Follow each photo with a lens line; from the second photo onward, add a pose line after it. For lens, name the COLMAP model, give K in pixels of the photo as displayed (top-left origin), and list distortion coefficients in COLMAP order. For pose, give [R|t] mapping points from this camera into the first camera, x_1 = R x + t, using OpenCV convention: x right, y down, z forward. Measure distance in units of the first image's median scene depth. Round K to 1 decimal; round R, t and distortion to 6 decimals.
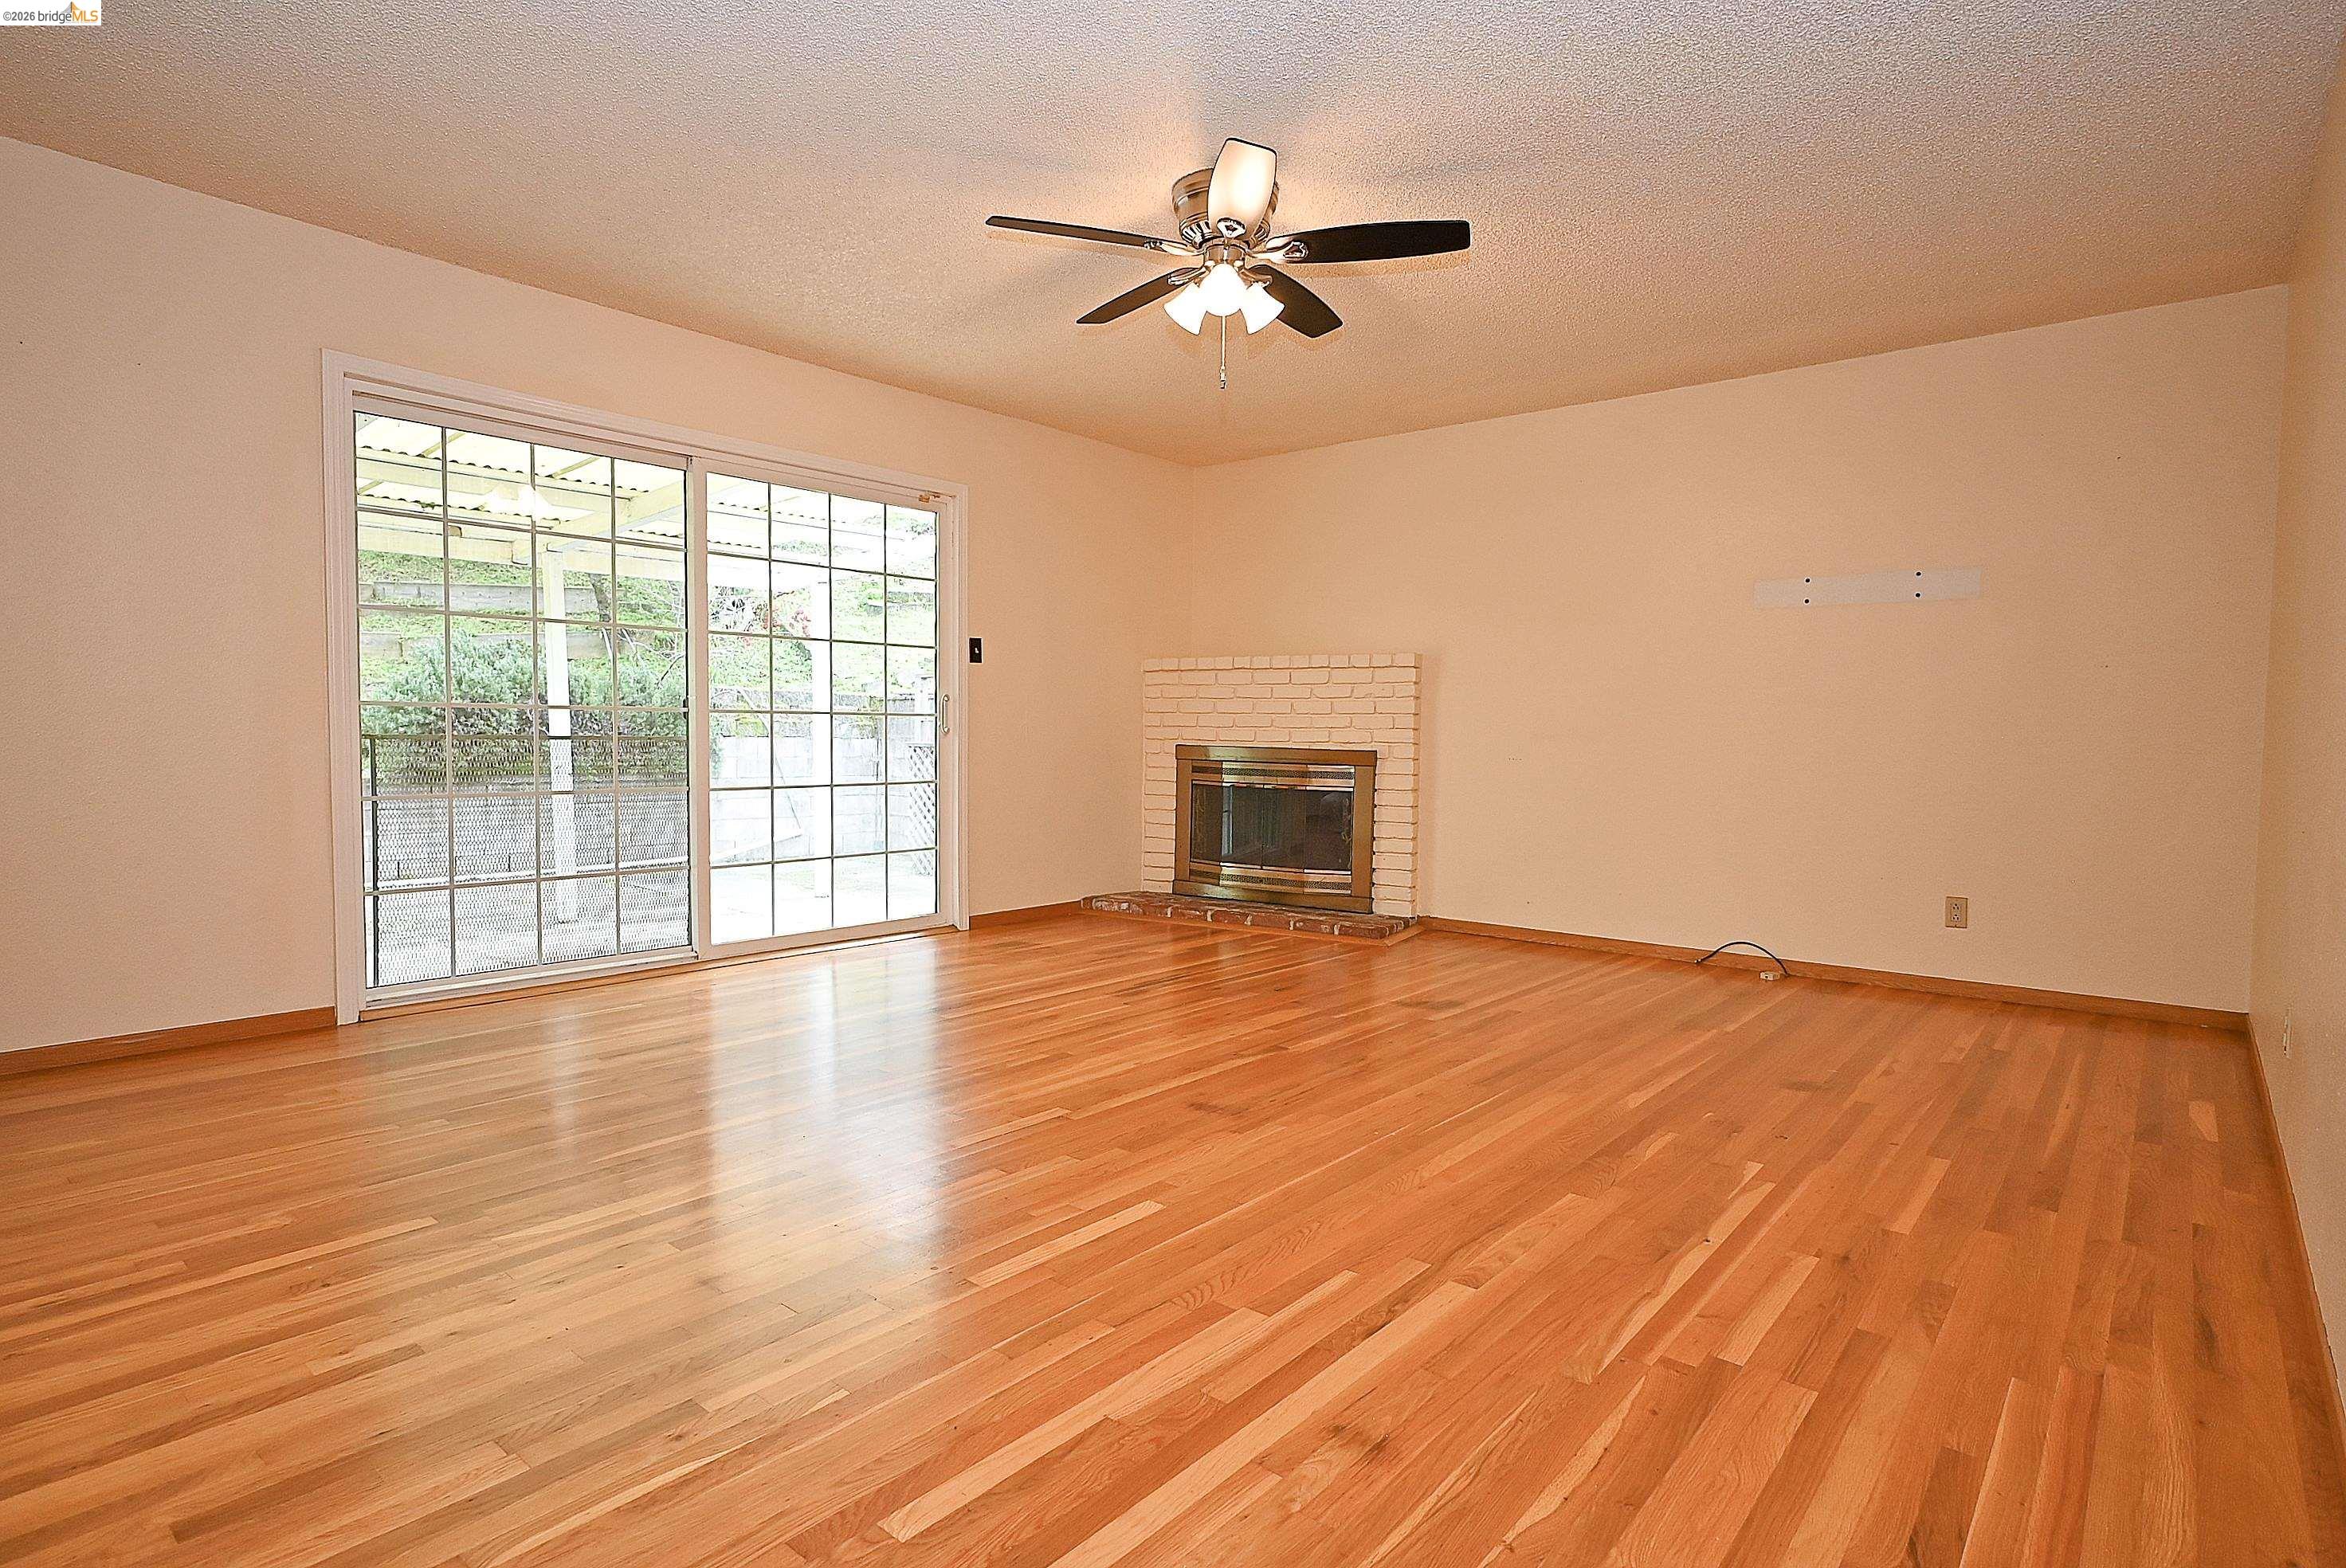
lens RADIAL K [[1162.6, 0, 1182.4], [0, 1162.6, 784.4], [0, 0, 1]] dist [-0.005633, 0.002648]
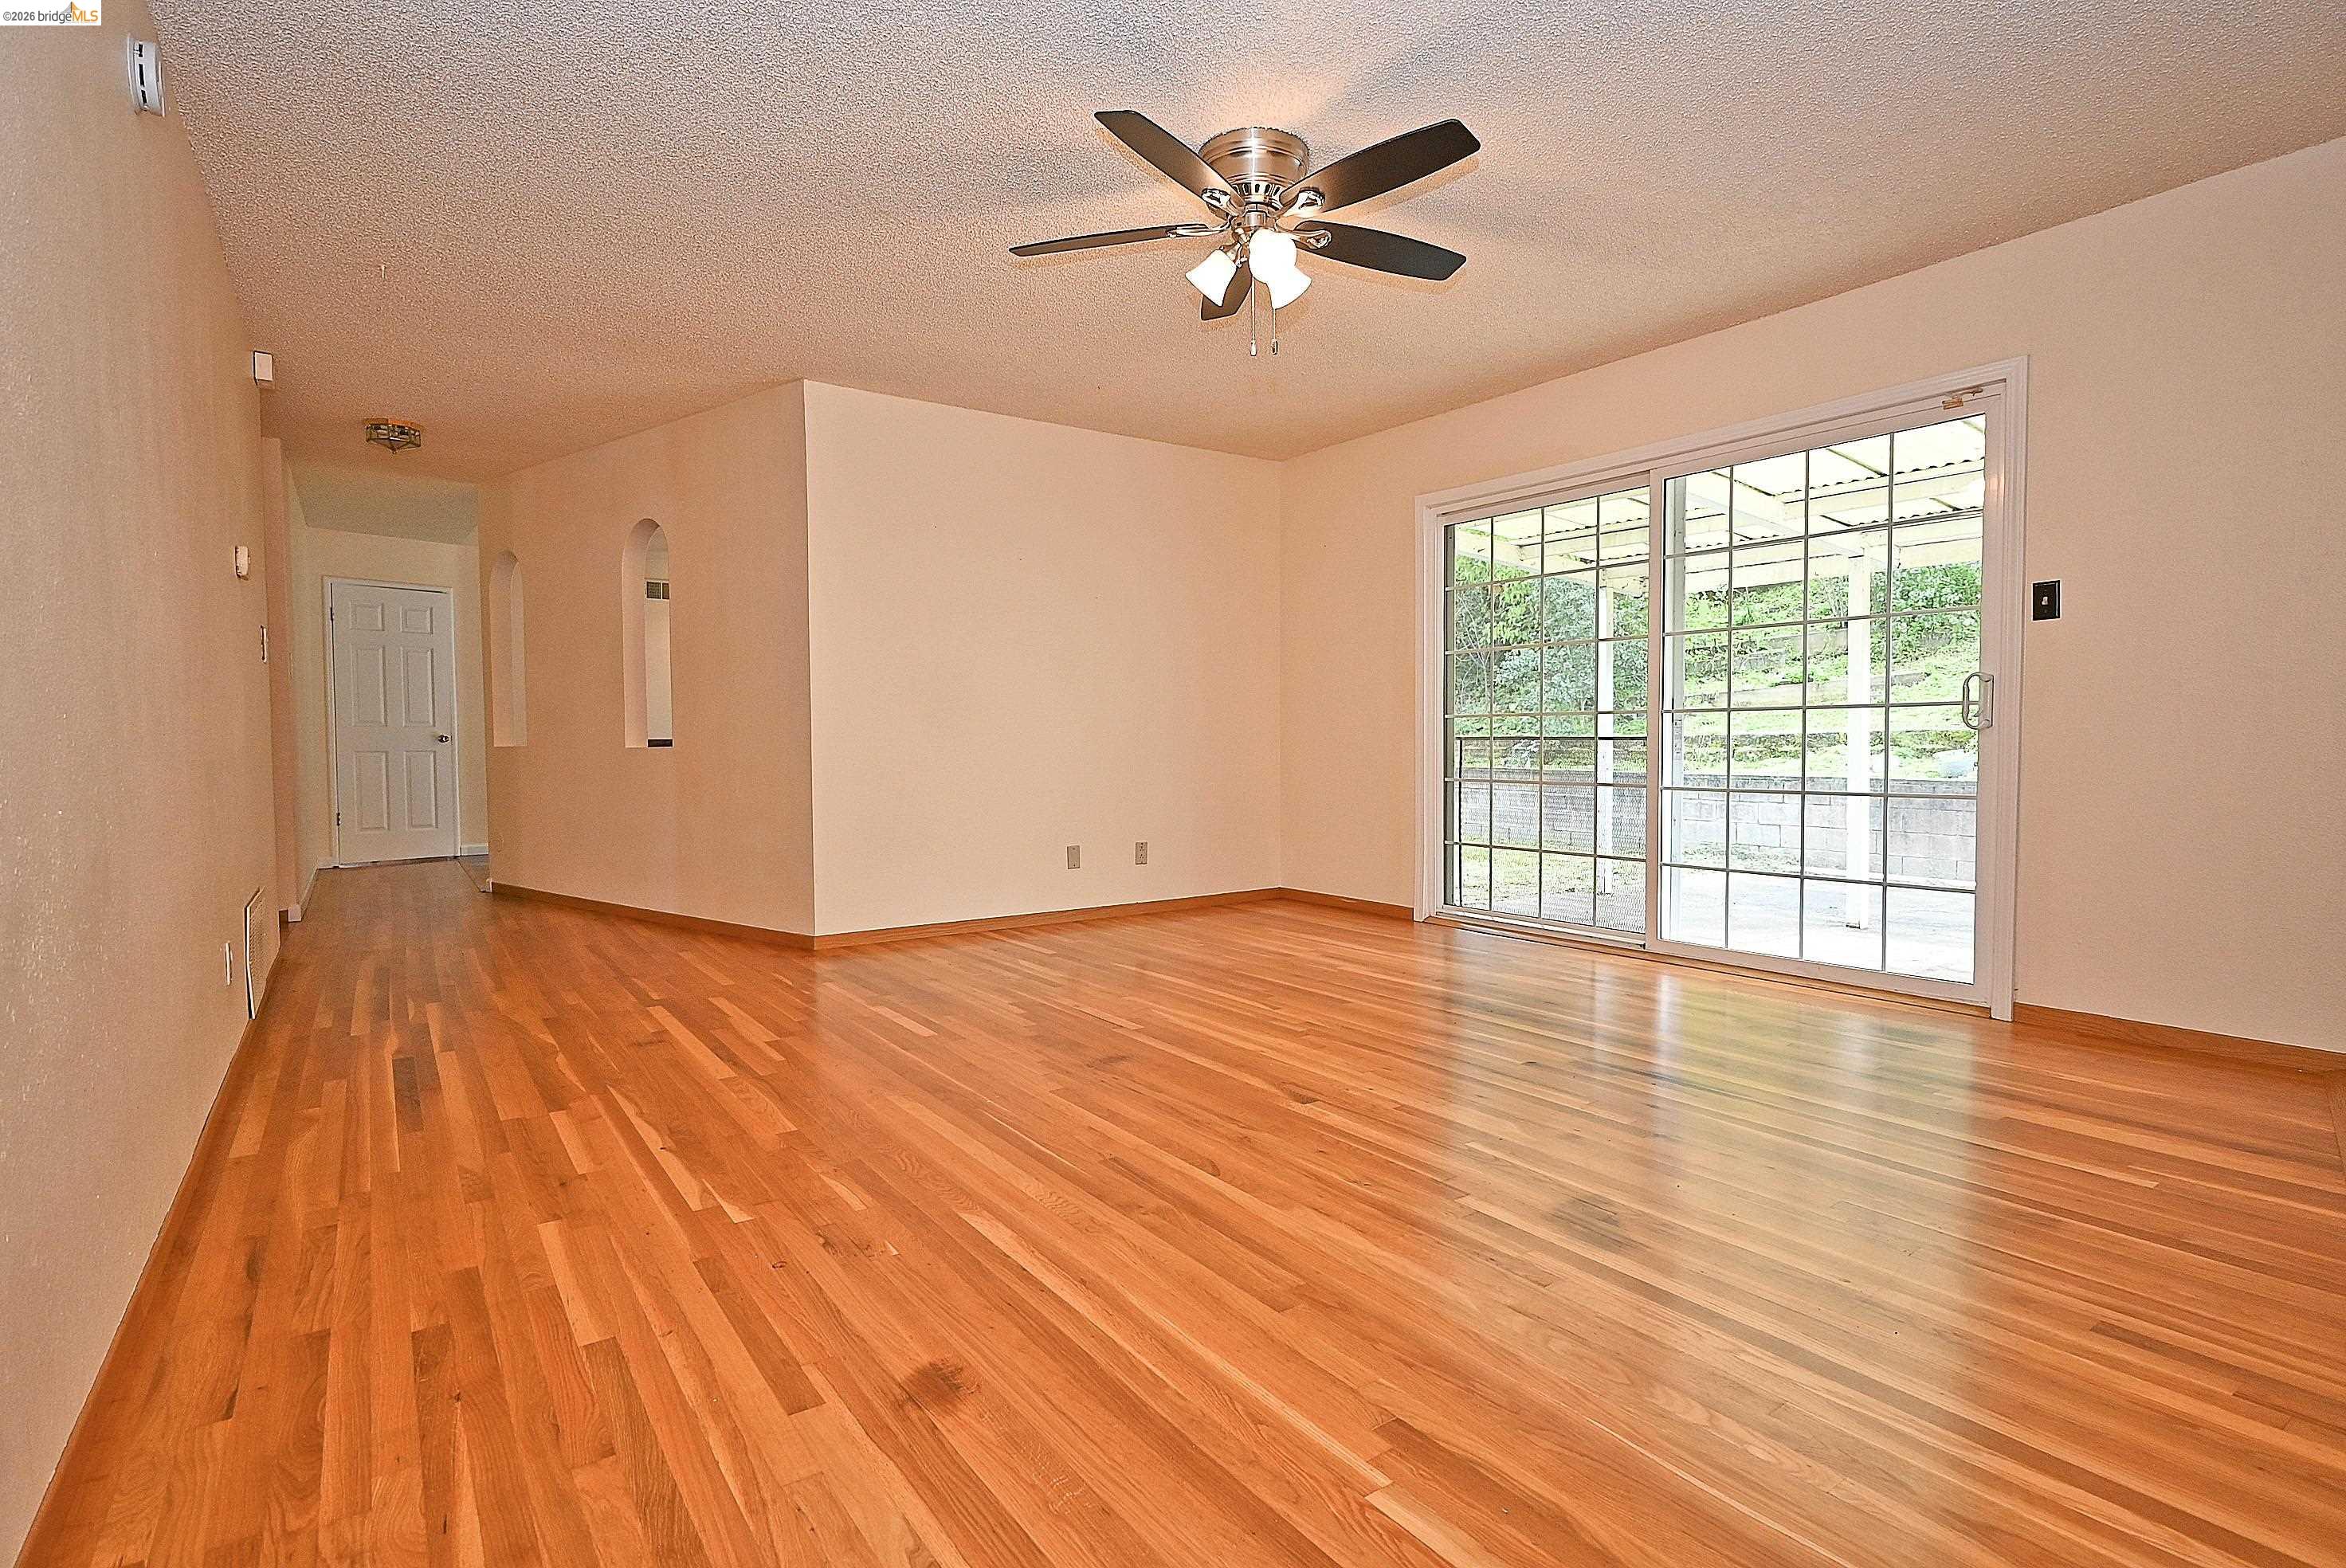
lens RADIAL K [[1162.6, 0, 1189.5], [0, 1162.6, 772.6], [0, 0, 1]] dist [-0.005633, 0.002648]
pose [[-0.240314, 0.019508, -0.970499, 1.087987], [-0.038693, 0.998811, 0.029659, -0.036803], [0.969924, 0.044679, -0.239273, 1.324351]]
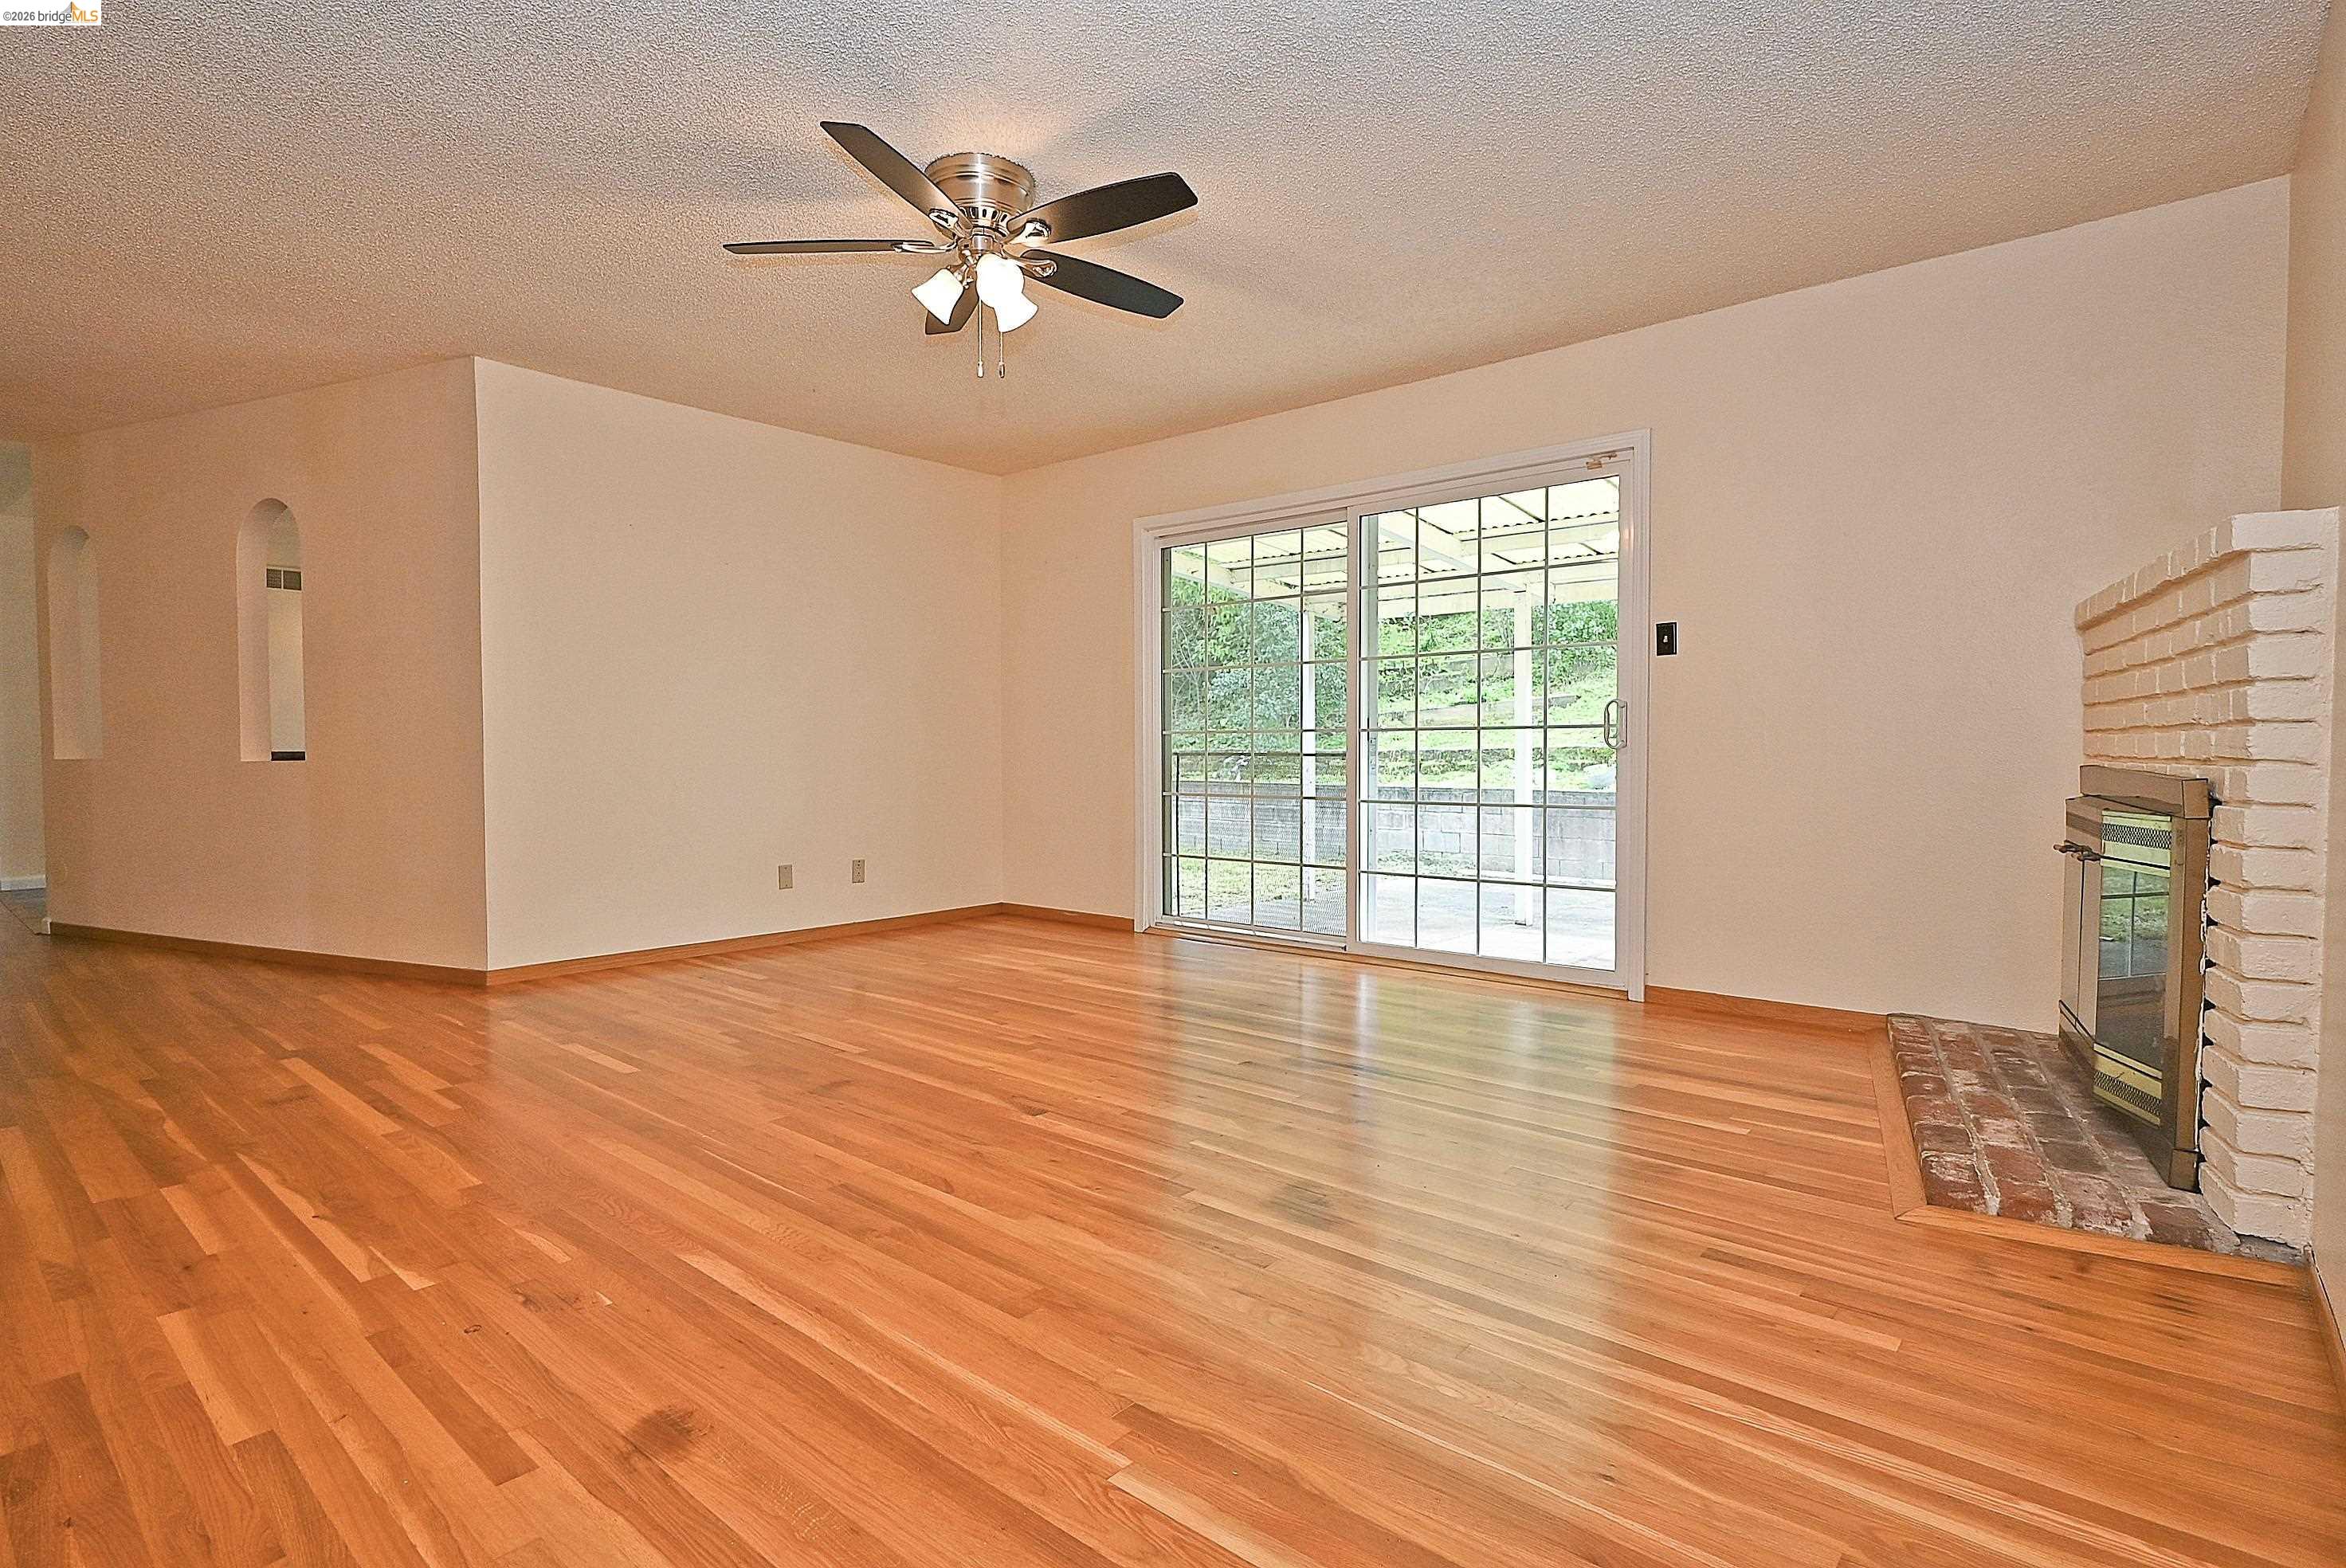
lens RADIAL K [[1162.6, 0, 1191.6], [0, 1162.6, 772.5], [0, 0, 1]] dist [-0.005633, 0.002648]
pose [[0.002145, 0.009307, -0.999954, 1.116824], [-0.041500, 0.999096, 0.009210, -0.042247], [0.999136, 0.041479, 0.002529, 1.315942]]
